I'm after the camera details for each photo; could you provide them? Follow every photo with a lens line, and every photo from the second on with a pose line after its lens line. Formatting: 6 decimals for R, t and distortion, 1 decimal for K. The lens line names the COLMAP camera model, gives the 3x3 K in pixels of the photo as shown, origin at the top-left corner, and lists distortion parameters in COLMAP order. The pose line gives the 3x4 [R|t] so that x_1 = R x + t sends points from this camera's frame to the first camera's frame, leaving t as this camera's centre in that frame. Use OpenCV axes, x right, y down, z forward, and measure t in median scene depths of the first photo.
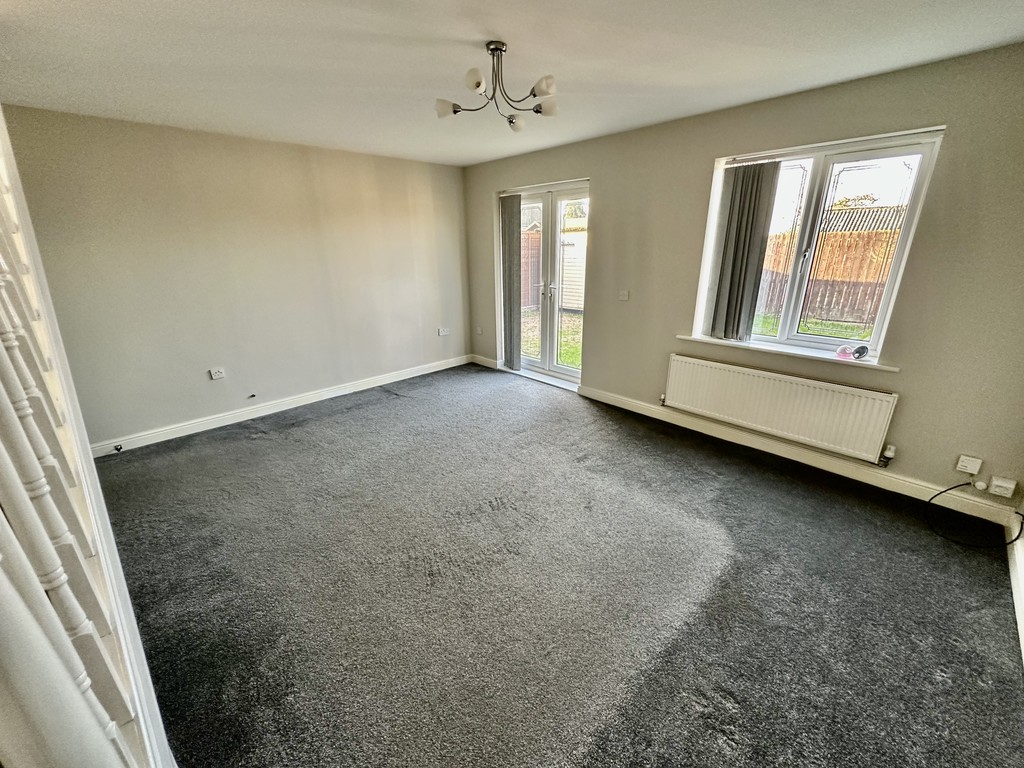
lens RADIAL K [[406.7, 0, 509.8], [0, 406.7, 382.5], [0, 0, 1]] dist [-0.002951, 0.000601]
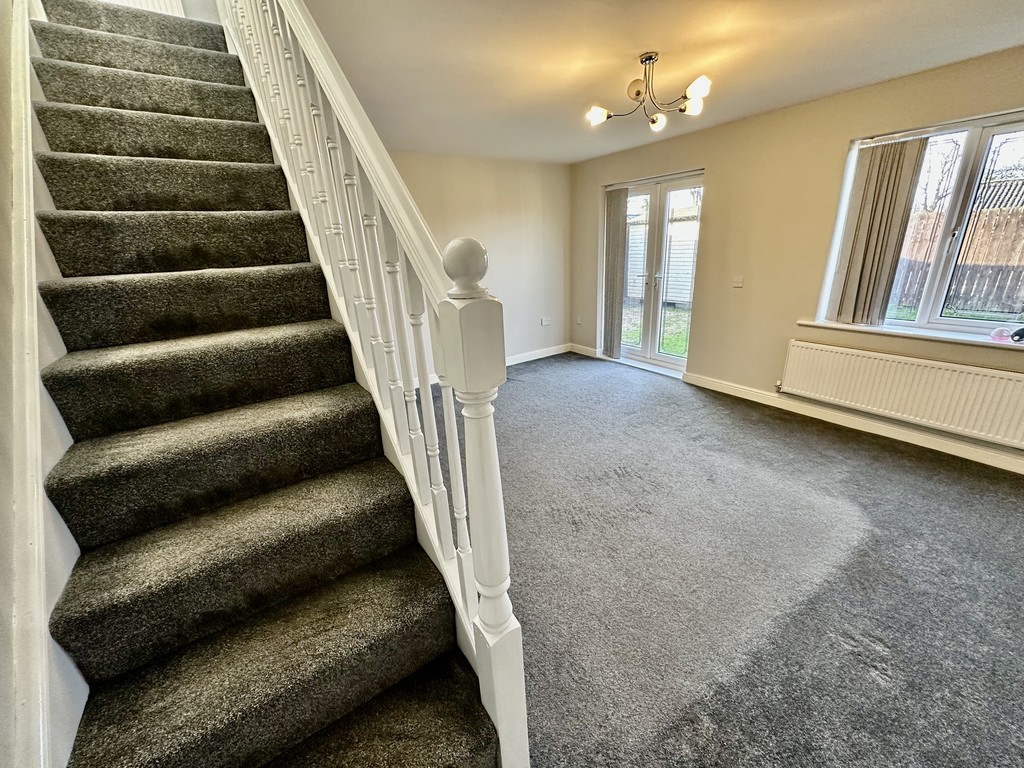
lens RADIAL K [[406.7, 0, 509.7], [0, 406.7, 382.3], [0, 0, 1]] dist [-0.002951, 0.000601]
pose [[0.985530, 0.020945, -0.168201, -0.117655], [-0.019712, 0.999765, 0.008993, 0.041169], [0.168350, -0.005548, 0.985712, -0.102788]]
